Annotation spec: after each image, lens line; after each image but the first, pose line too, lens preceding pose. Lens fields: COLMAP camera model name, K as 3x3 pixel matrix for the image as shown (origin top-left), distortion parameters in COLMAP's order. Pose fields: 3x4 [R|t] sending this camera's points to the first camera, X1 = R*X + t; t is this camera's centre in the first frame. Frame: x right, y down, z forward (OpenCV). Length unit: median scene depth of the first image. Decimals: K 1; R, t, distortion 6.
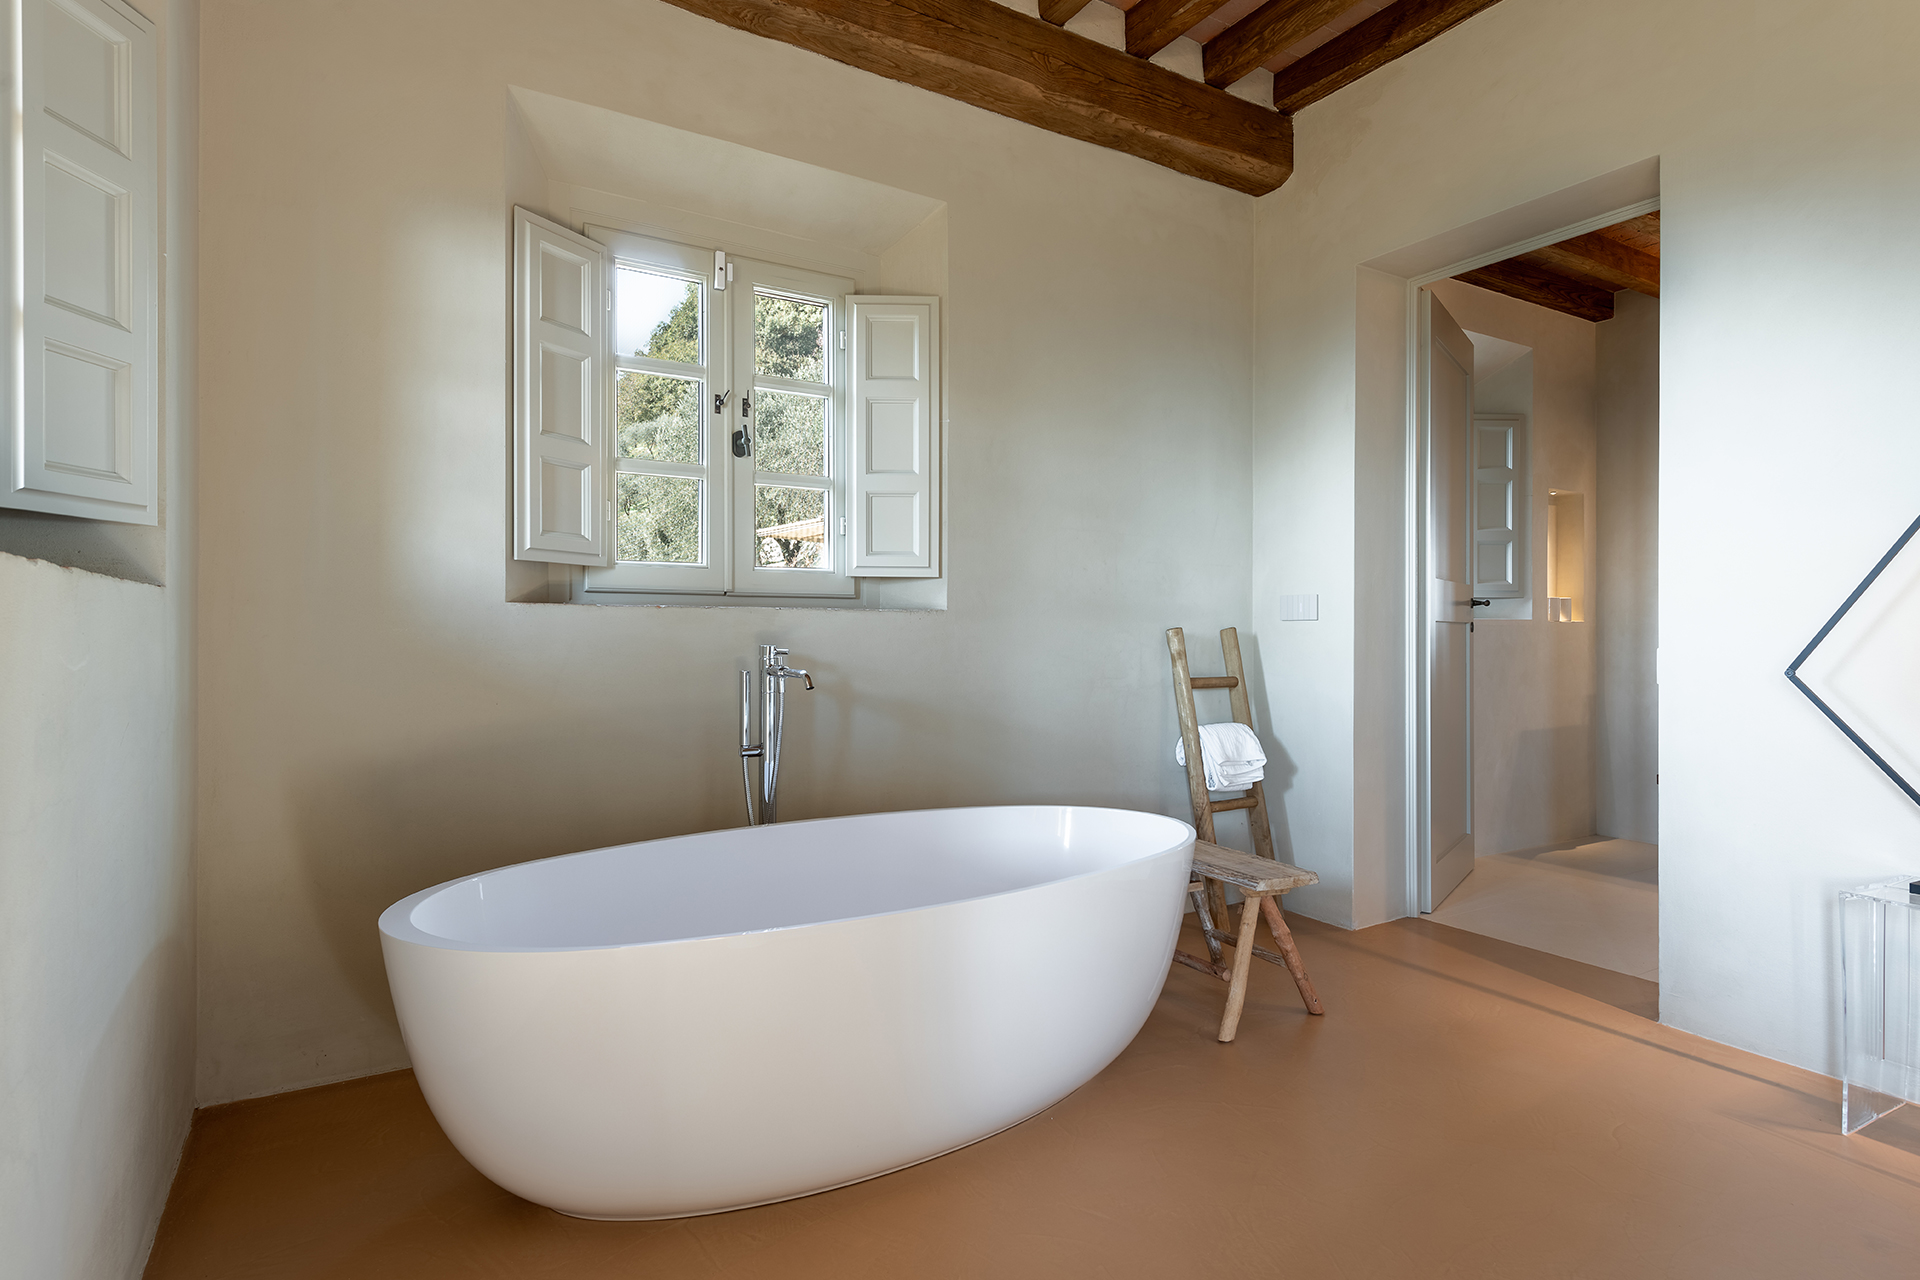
lens RADIAL K [[1033.1, 0, 961.0], [0, 1033.1, 635.1], [0, 0, 1]] dist [0.020657, -0.000266]
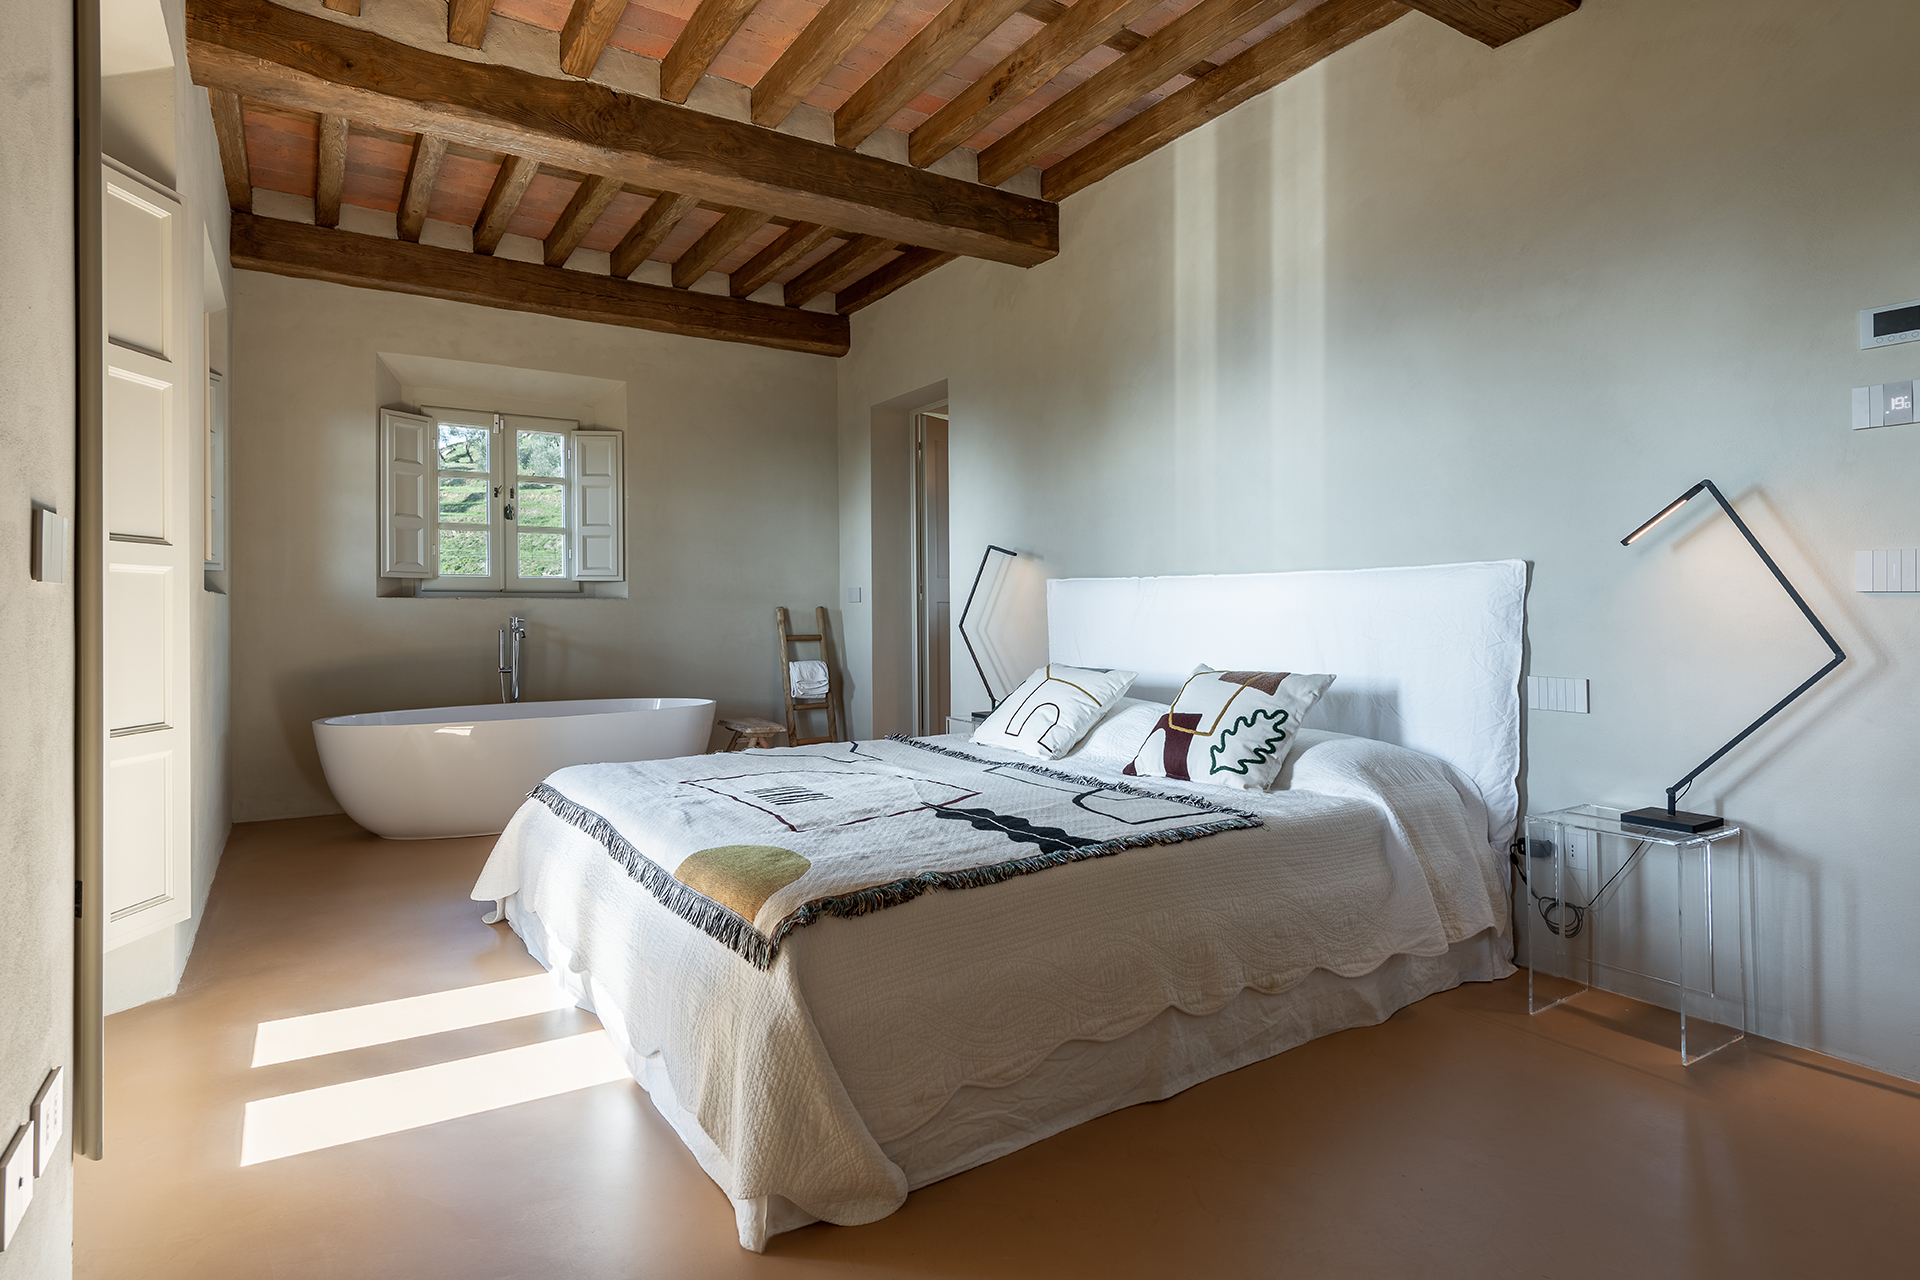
lens RADIAL K [[1033.1, 0, 962.0], [0, 1033.1, 605.4], [0, 0, 1]] dist [0.020657, -0.000266]
pose [[0.999121, -0.010335, 0.040616, 0.517179], [0.010846, 0.999865, -0.012362, 0.018105], [-0.040483, 0.012791, 0.999098, -0.900690]]
